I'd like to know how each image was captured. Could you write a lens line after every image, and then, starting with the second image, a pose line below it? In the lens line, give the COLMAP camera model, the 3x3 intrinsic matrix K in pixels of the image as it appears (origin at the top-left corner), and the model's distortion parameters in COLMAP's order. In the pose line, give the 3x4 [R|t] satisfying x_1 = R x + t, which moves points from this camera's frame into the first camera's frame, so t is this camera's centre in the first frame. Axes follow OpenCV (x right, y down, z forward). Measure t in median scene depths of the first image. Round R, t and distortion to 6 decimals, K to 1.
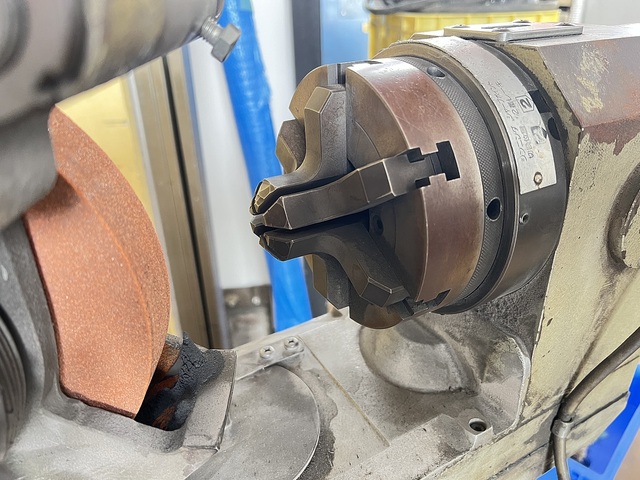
lens RADIAL K [[495.1, 0, 316.0], [0, 495.1, 243.6], [0, 0, 1]] dist [0.002433, -0.002722]
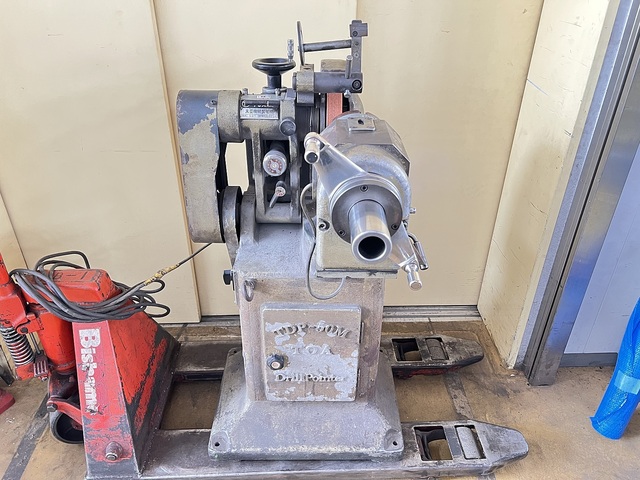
lens RADIAL K [[495.1, 0, 316.0], [0, 495.1, 243.6], [0, 0, 1]] dist [0.002433, -0.002722]
pose [[-0.030018, 0.541189, -0.840365, 3.442841], [-0.463948, 0.737148, 0.491290, -1.104328], [0.885354, 0.404633, 0.228956, 0.037864]]
